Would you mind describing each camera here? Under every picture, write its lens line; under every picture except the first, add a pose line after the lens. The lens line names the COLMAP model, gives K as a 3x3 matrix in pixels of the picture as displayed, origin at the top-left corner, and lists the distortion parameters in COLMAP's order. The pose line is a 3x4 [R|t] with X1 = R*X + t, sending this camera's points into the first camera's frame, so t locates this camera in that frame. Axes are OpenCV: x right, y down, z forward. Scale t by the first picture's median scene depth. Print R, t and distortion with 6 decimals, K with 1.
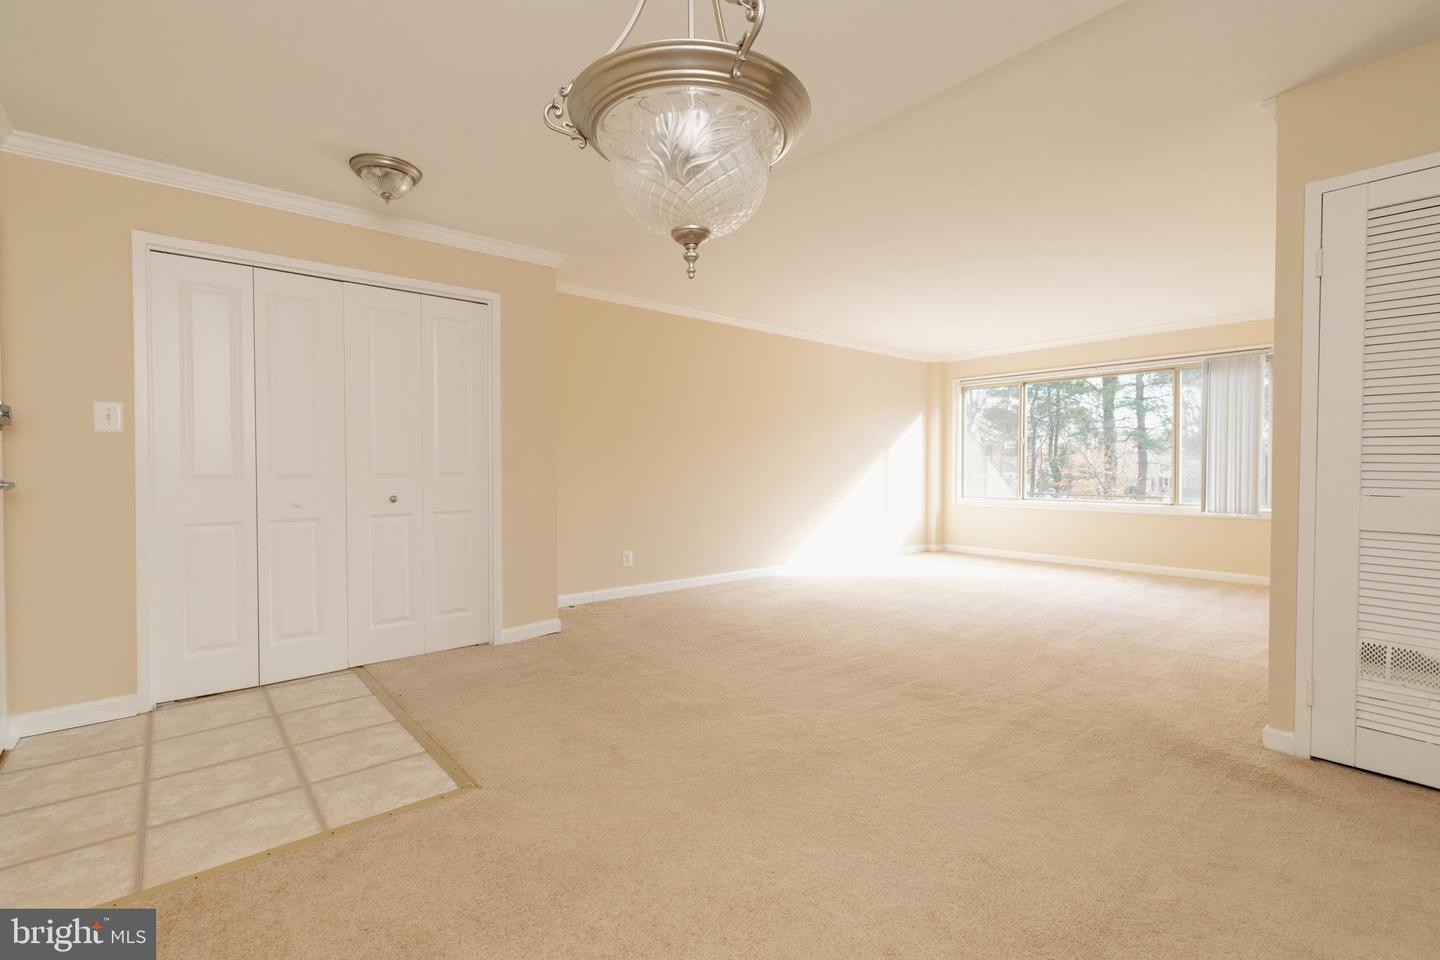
lens RADIAL K [[642.4, 0, 712.8], [0, 642.4, 479.8], [0, 0, 1]] dist [0.004090, -0.000661]
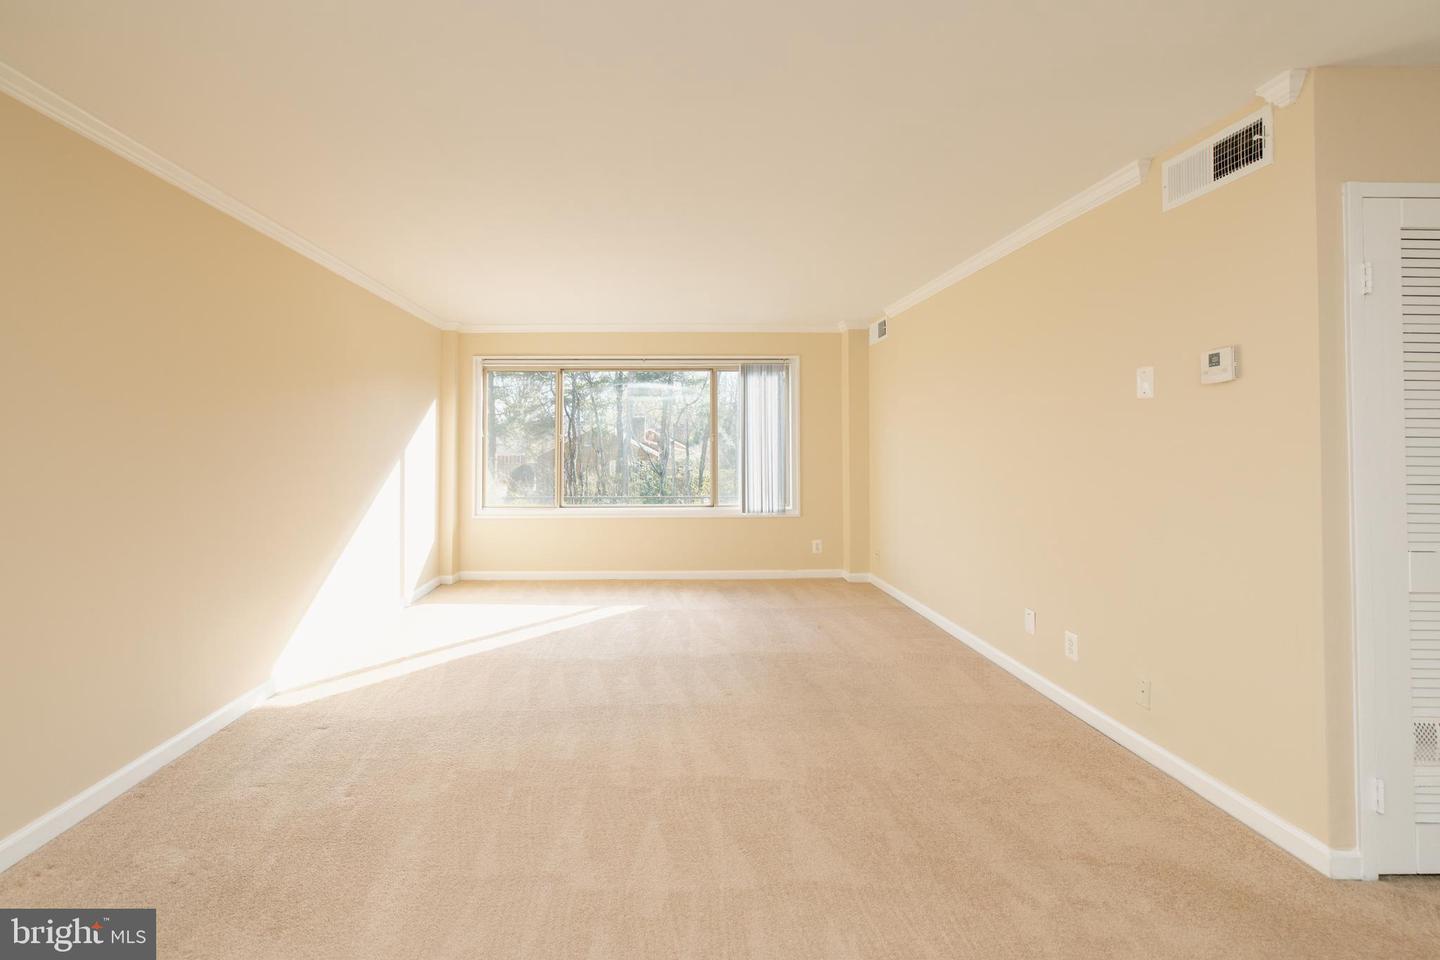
lens RADIAL K [[642.4, 0, 667.7], [0, 642.4, 432.4], [0, 0, 1]] dist [0.004090, -0.000661]
pose [[0.624505, 0.009841, 0.780959, -0.131535], [0.021431, 0.999328, -0.029731, -0.059371], [-0.780727, 0.035304, 0.623874, 0.549620]]
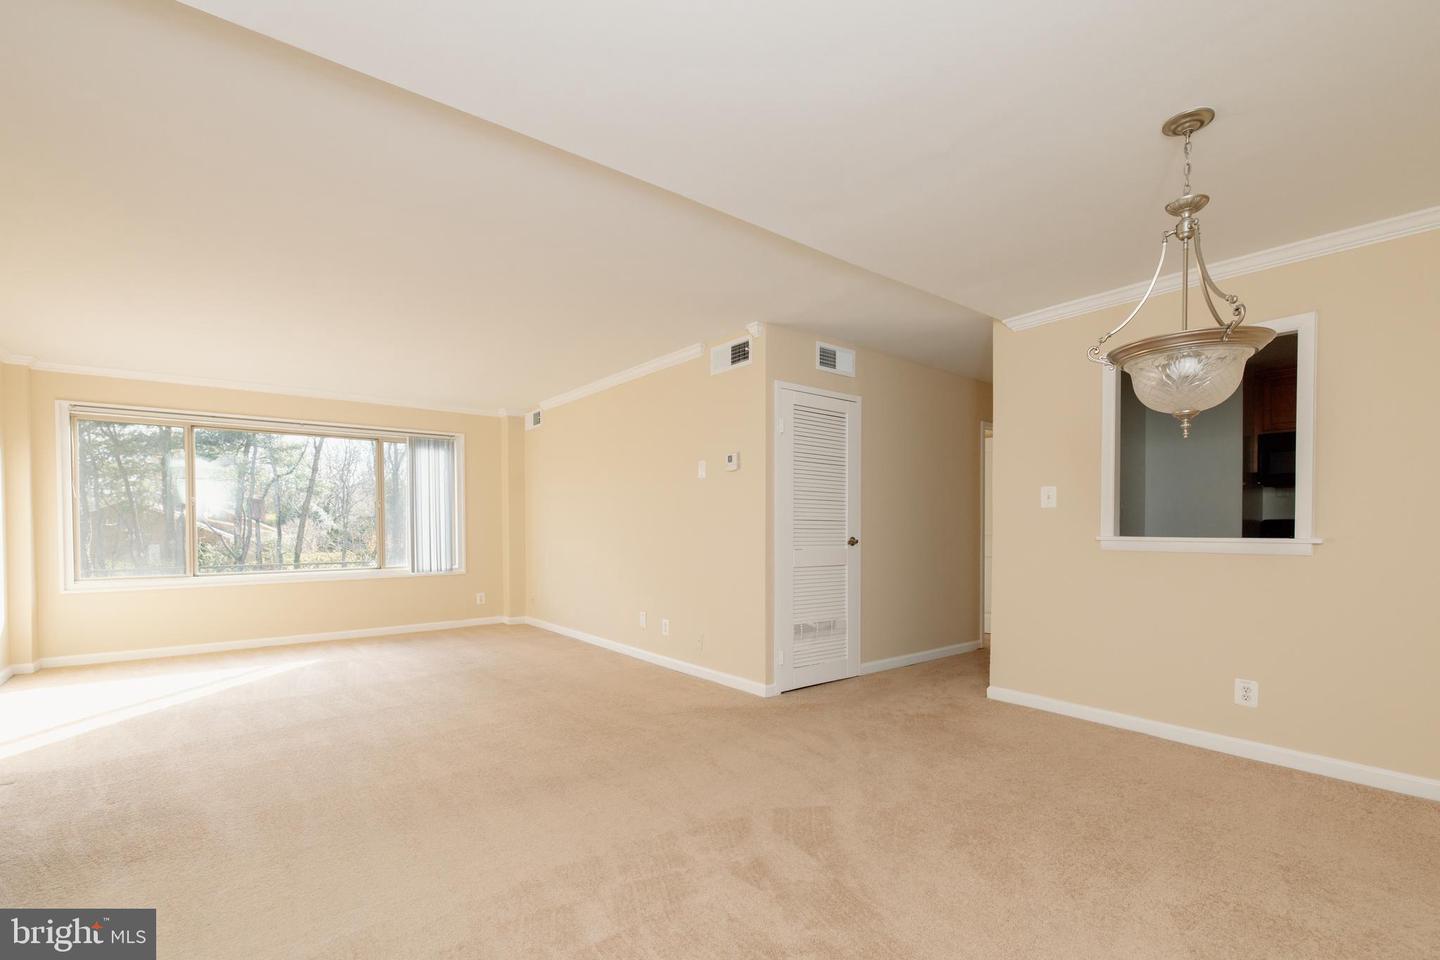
lens RADIAL K [[642.4, 0, 723.7], [0, 642.4, 543.8], [0, 0, 1]] dist [0.004090, -0.000661]
pose [[0.018789, -0.032084, 0.999309, -0.421819], [0.023655, 0.999219, 0.031637, -0.027533], [-0.999544, 0.023044, 0.019533, 0.524083]]
